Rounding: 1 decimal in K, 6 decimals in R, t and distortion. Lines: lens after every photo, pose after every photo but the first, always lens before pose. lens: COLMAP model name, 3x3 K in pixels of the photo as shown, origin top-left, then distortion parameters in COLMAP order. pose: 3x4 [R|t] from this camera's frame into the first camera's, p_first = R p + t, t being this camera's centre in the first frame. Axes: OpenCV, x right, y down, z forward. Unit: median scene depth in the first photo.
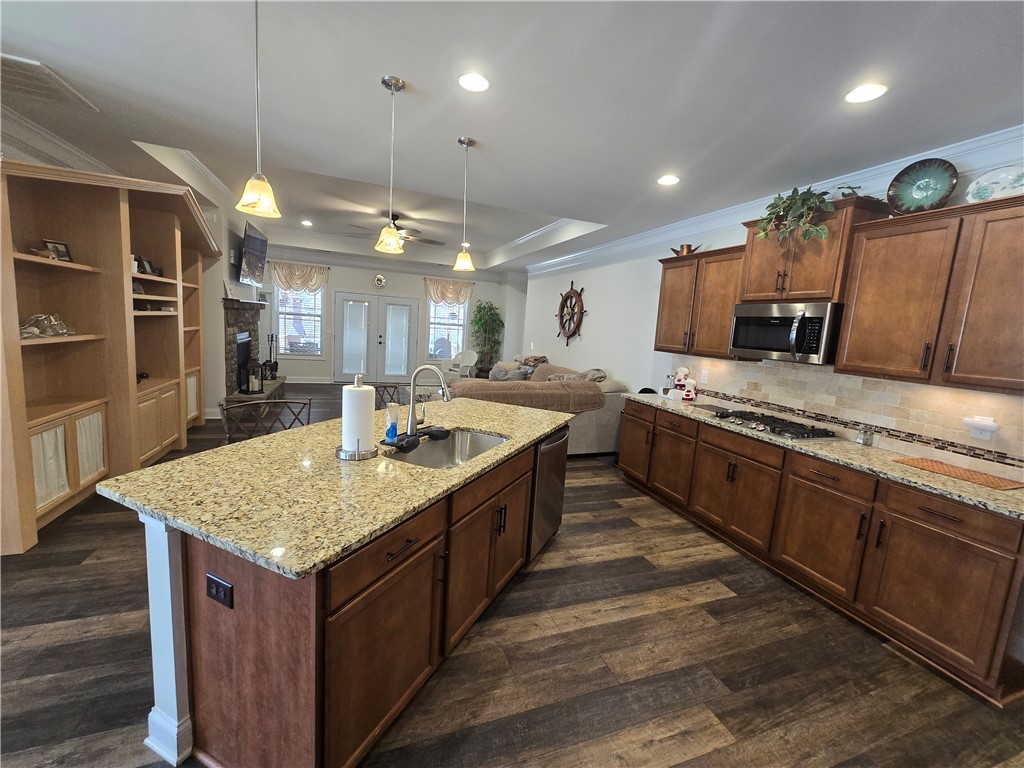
lens RADIAL K [[418.0, 0, 513.5], [0, 418.0, 382.9], [0, 0, 1]] dist [-0.001251, 0.000101]
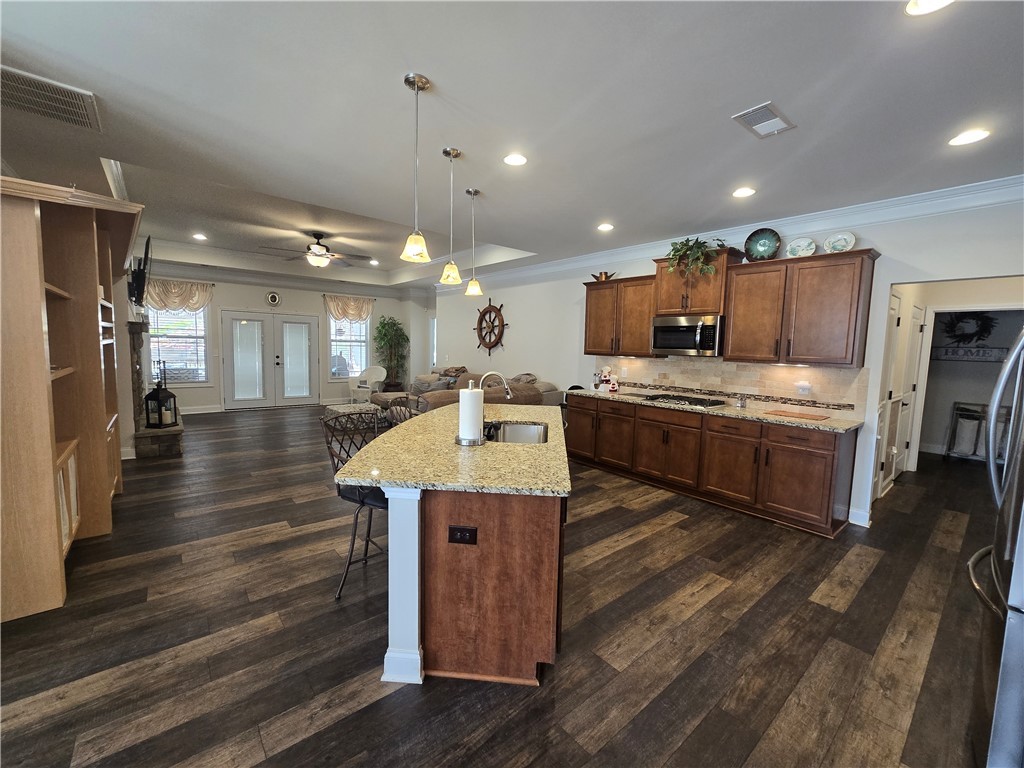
lens RADIAL K [[418.7, 0, 512.0], [0, 418.7, 384.0], [0, 0, 1]] dist [-0.000851, -0.000071]
pose [[0.942611, -0.074416, 0.325496, -0.426304], [0.082671, 0.996510, -0.011583, 0.010959], [-0.323498, 0.037827, 0.945472, -0.174423]]
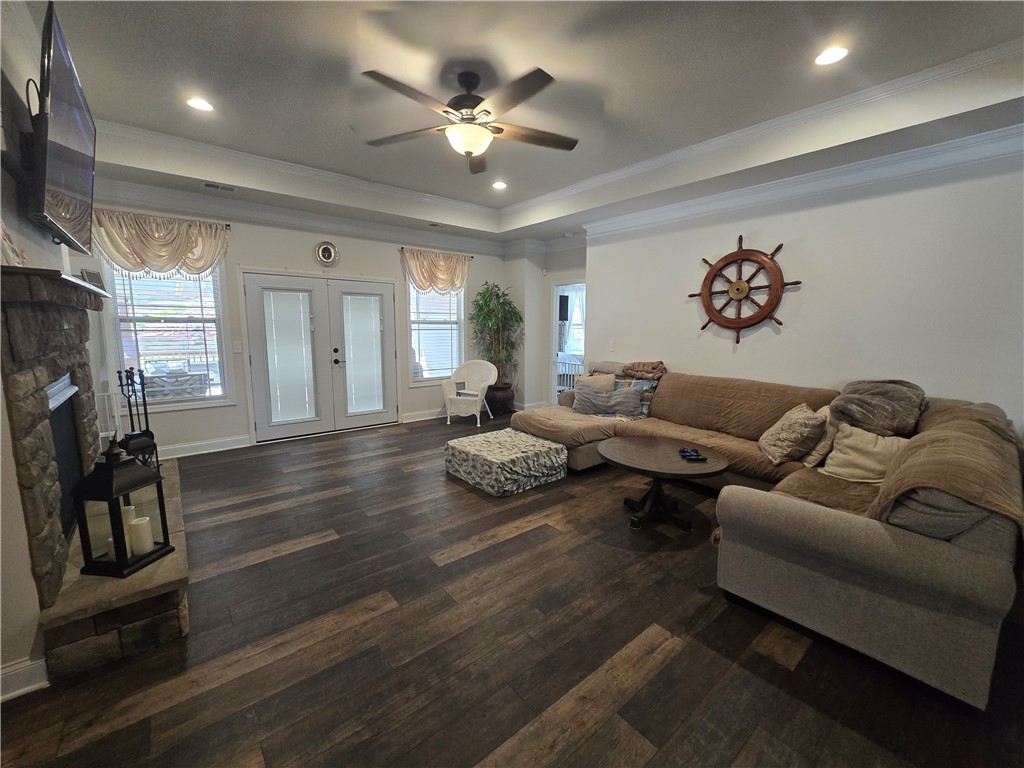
lens RADIAL K [[418.0, 0, 513.5], [0, 418.0, 382.9], [0, 0, 1]] dist [-0.001251, 0.000101]
pose [[0.942576, -0.107173, 0.316331, -0.877603], [0.101648, 0.994240, 0.033968, -0.195885], [-0.318149, 0.000137, 0.948041, 1.204866]]
